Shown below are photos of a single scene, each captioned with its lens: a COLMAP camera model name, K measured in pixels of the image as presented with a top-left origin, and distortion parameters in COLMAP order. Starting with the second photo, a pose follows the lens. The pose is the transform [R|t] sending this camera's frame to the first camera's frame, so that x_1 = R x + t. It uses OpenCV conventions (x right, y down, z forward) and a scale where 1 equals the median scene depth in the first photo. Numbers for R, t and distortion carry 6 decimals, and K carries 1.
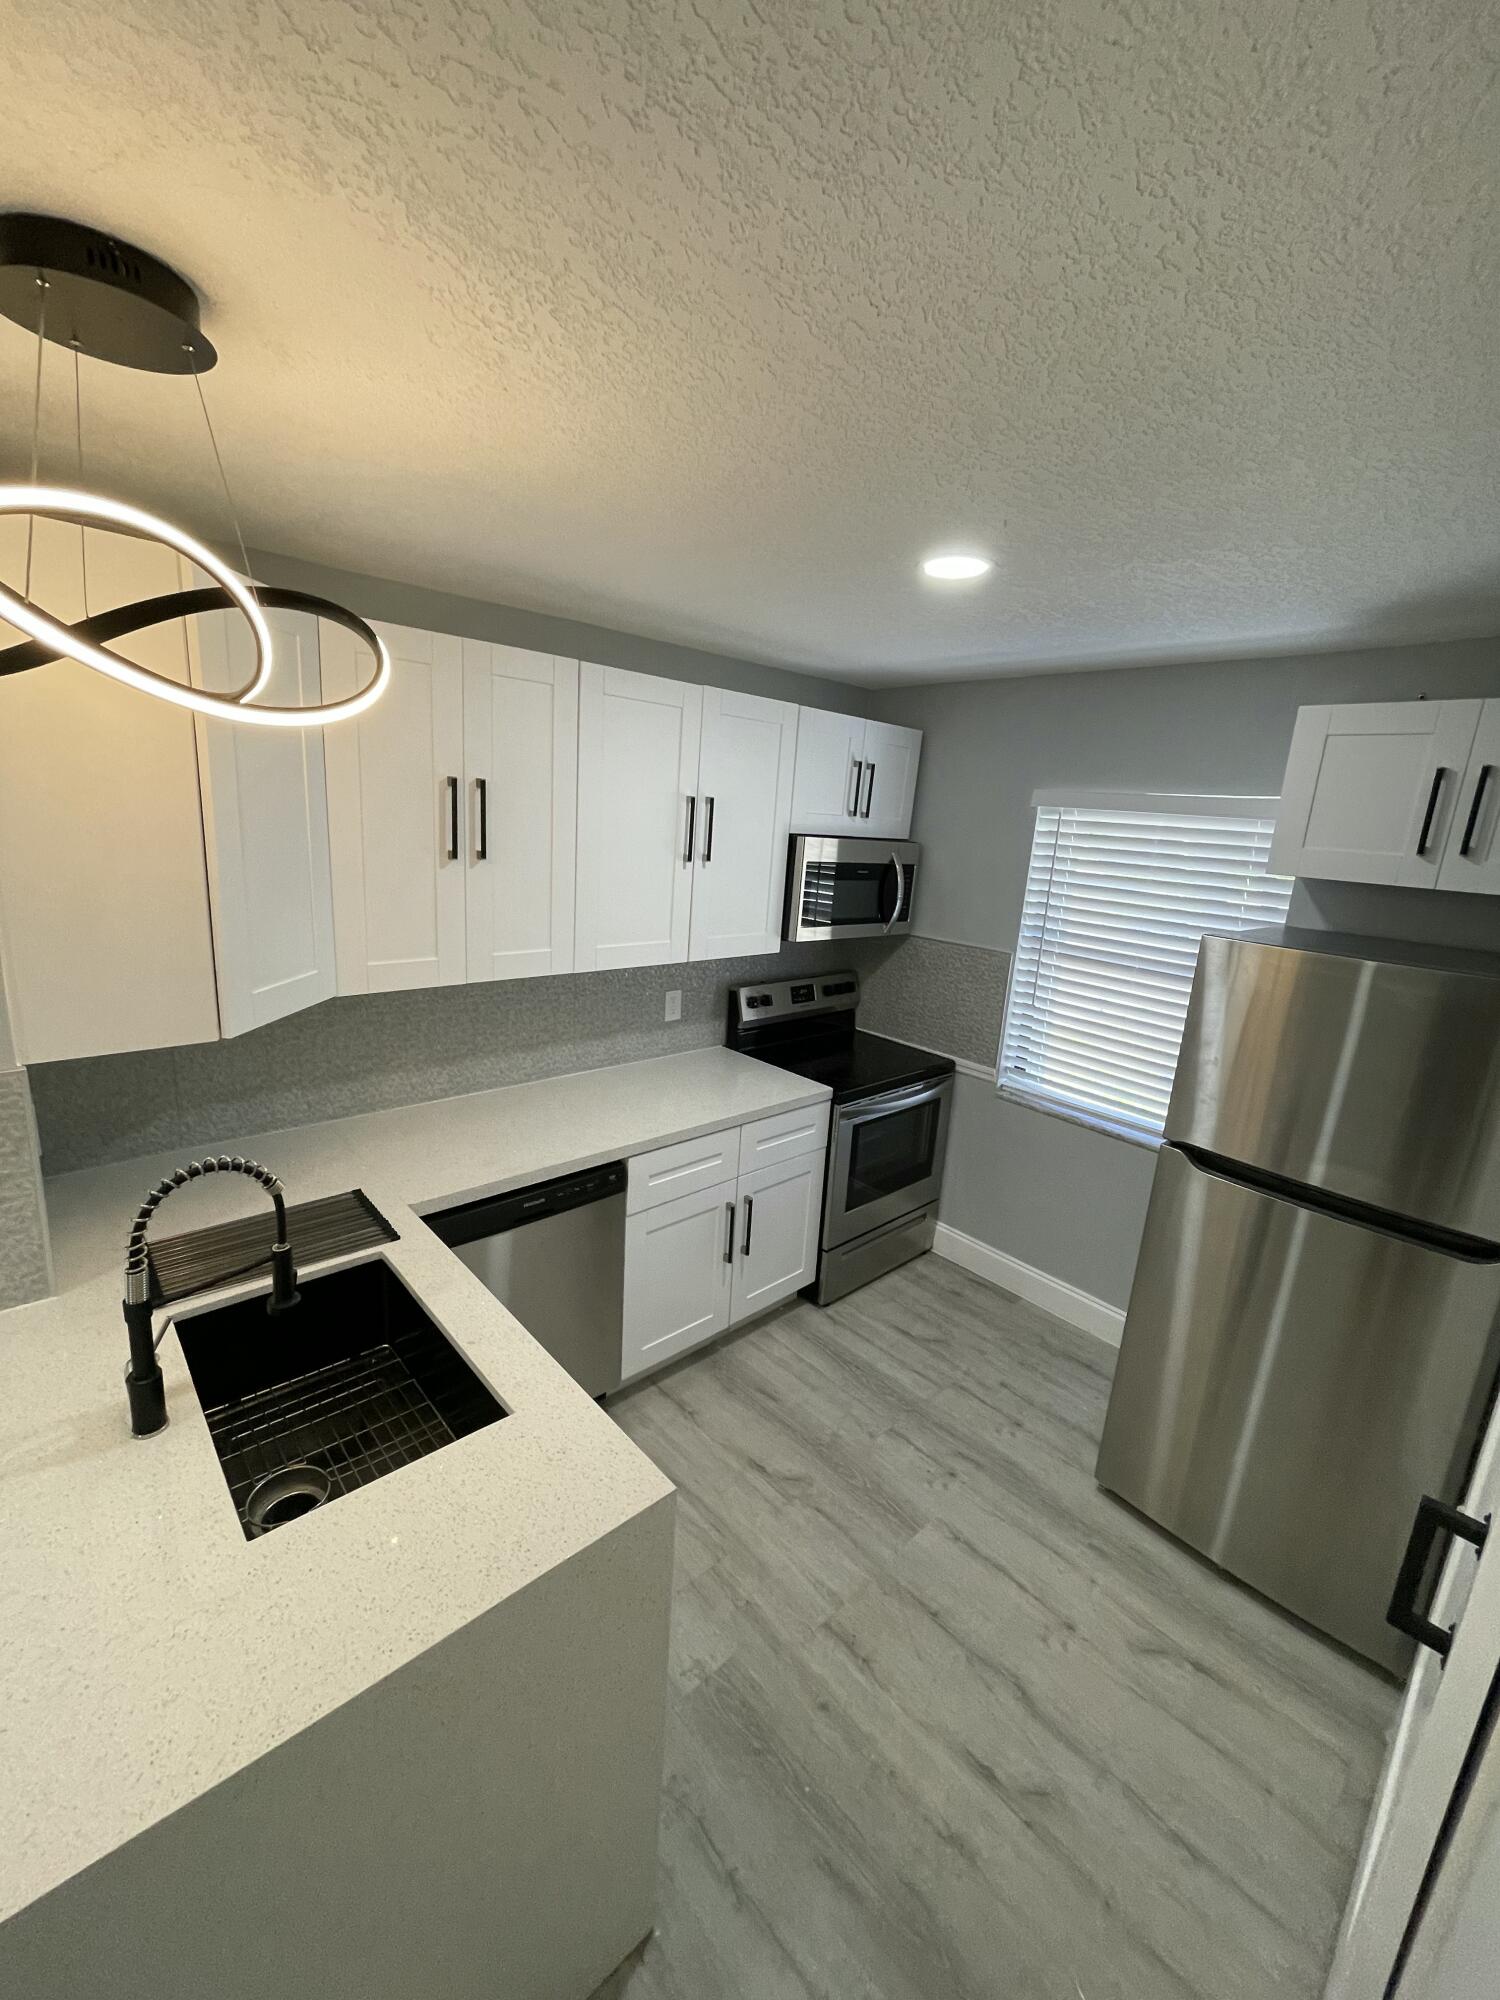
lens RADIAL K [[804.7, 0, 744.2], [0, 804.7, 992.1], [0, 0, 1]] dist [-0.003637, 0.000490]
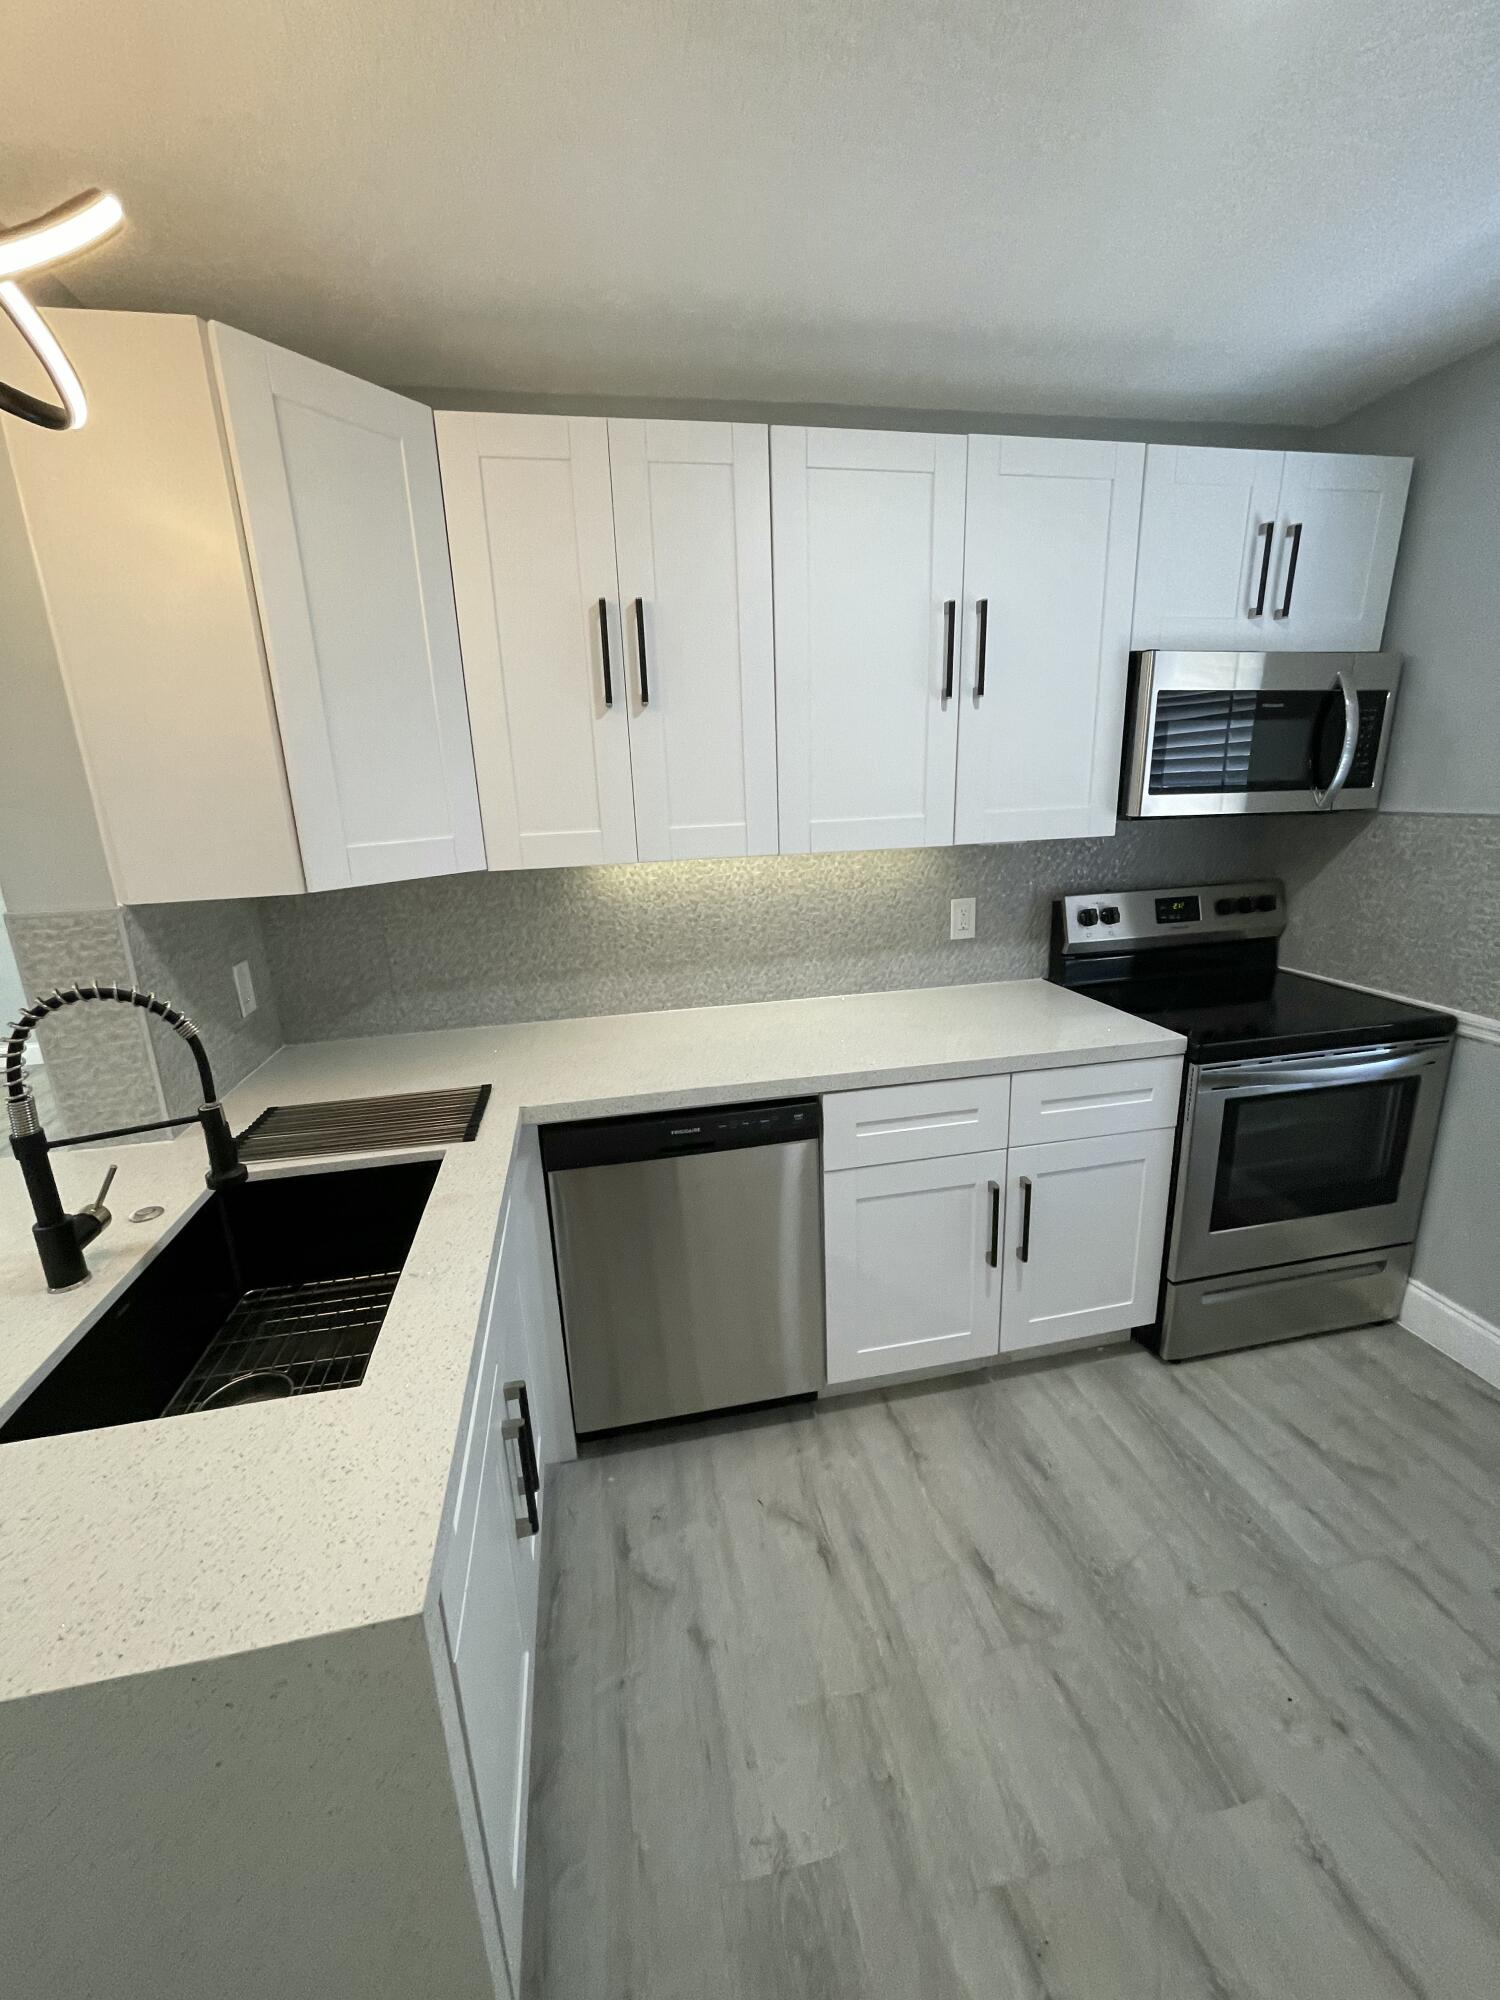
lens RADIAL K [[804.7, 0, 744.9], [0, 804.7, 993.8], [0, 0, 1]] dist [-0.003637, 0.000490]
pose [[0.851469, 0.038784, -0.522968, 0.156445], [-0.024229, 0.999106, 0.034647, 0.076959], [0.523845, -0.016830, 0.851648, 0.283357]]
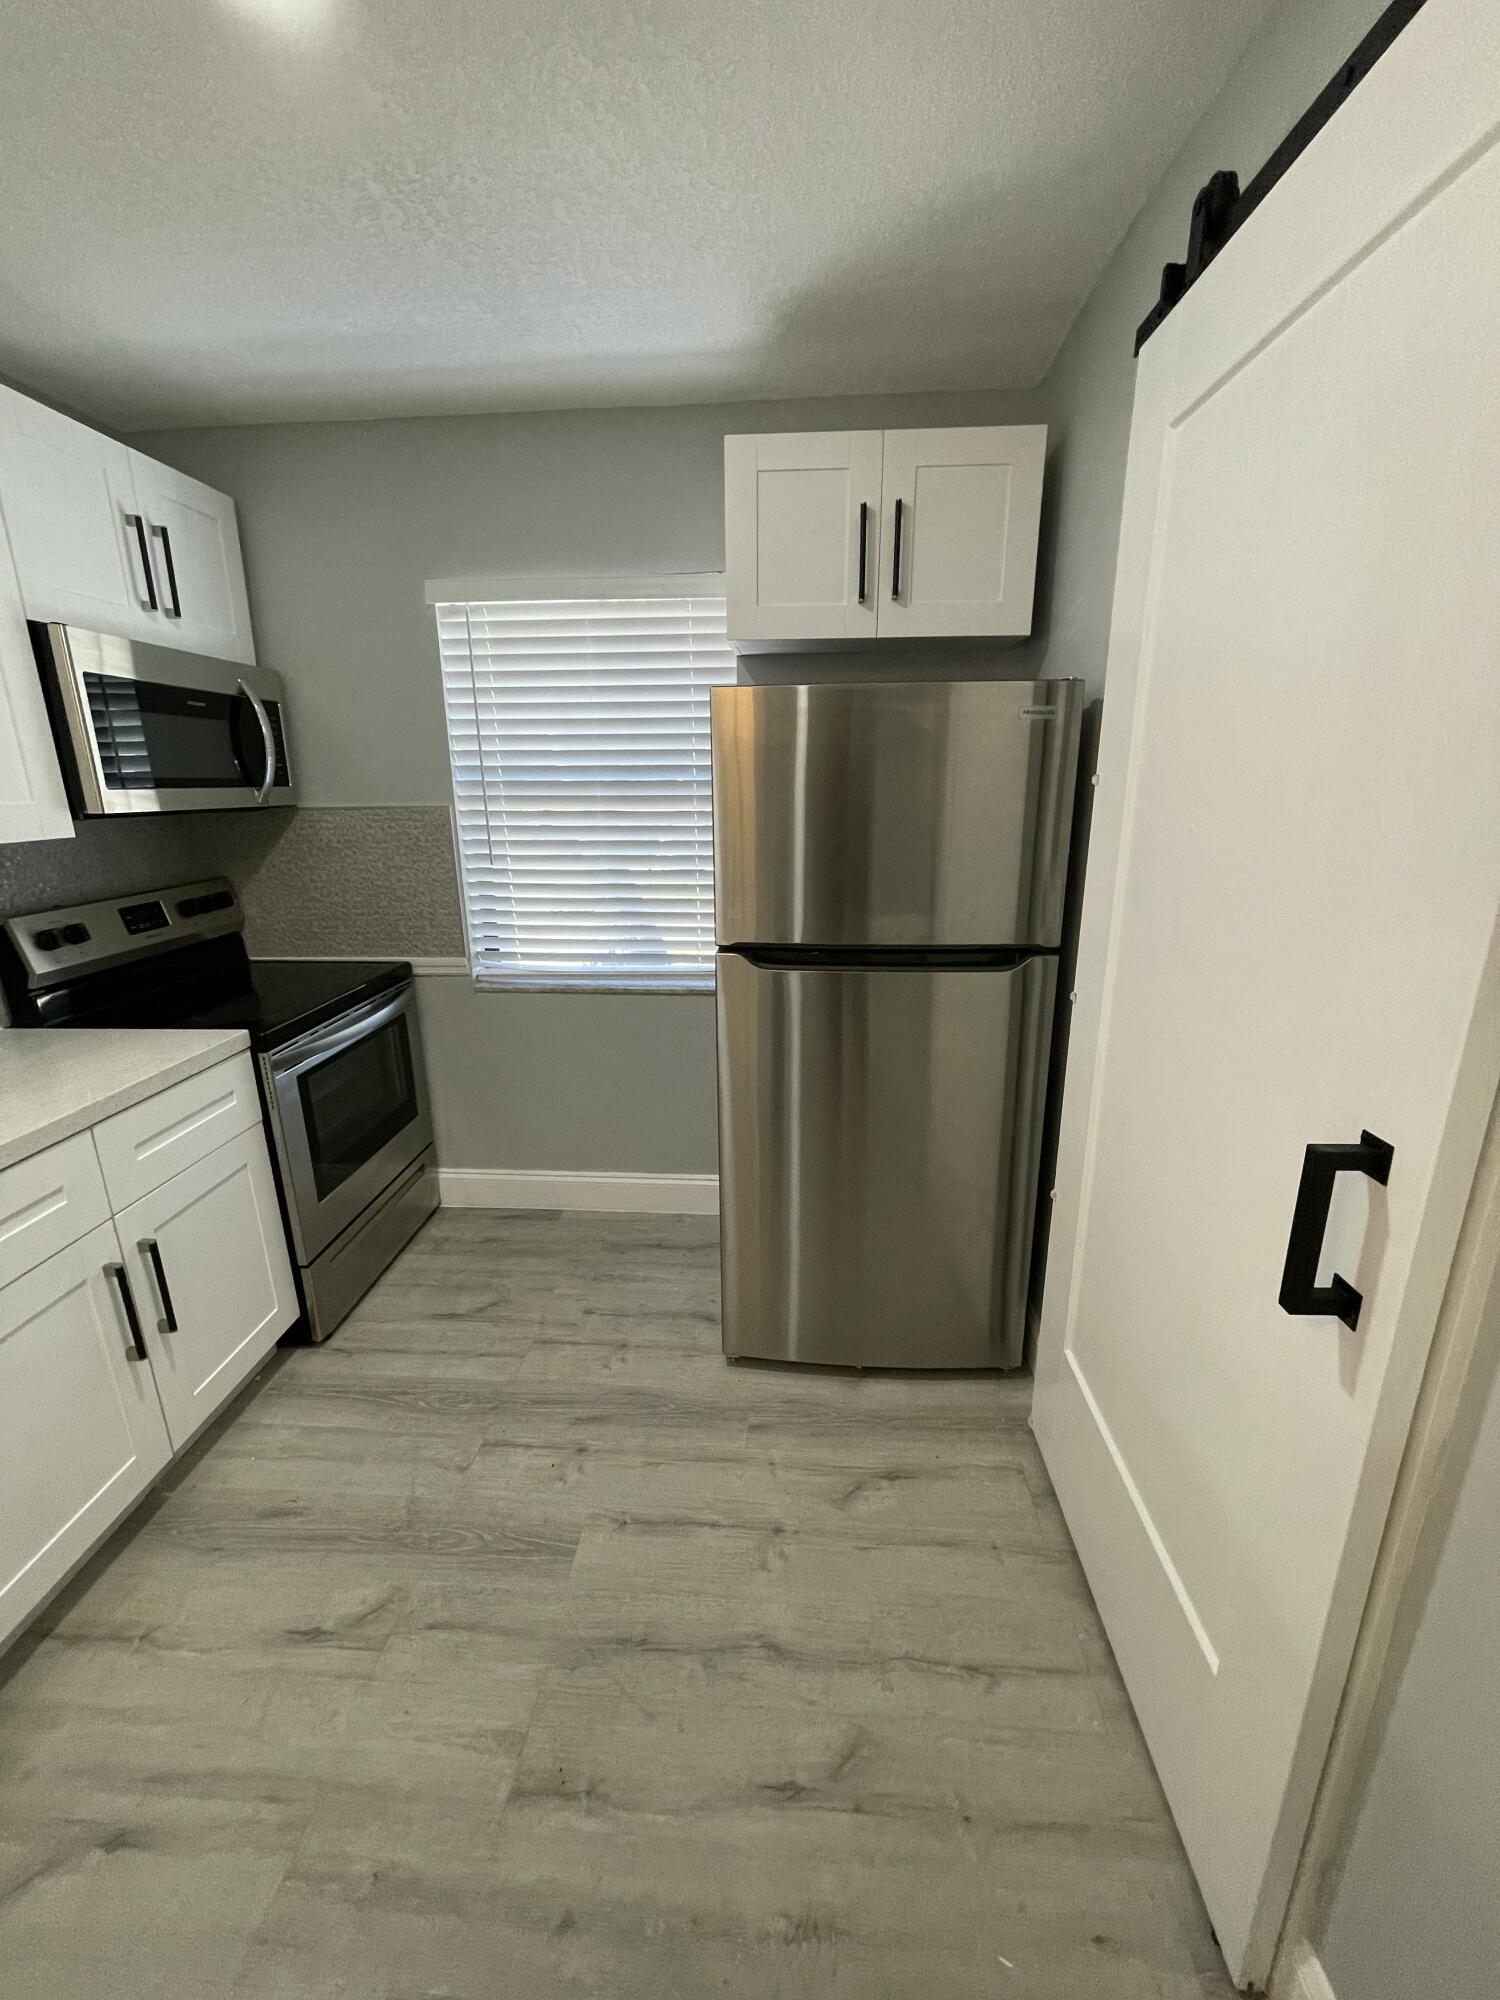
lens RADIAL K [[804.7, 0, 744.5], [0, 804.7, 994.6], [0, 0, 1]] dist [-0.003637, 0.000490]
pose [[0.722979, -0.253390, 0.642724, -0.009930], [0.208894, 0.966943, 0.146234, 0.088152], [-0.658532, 0.028537, 0.752012, 0.269495]]
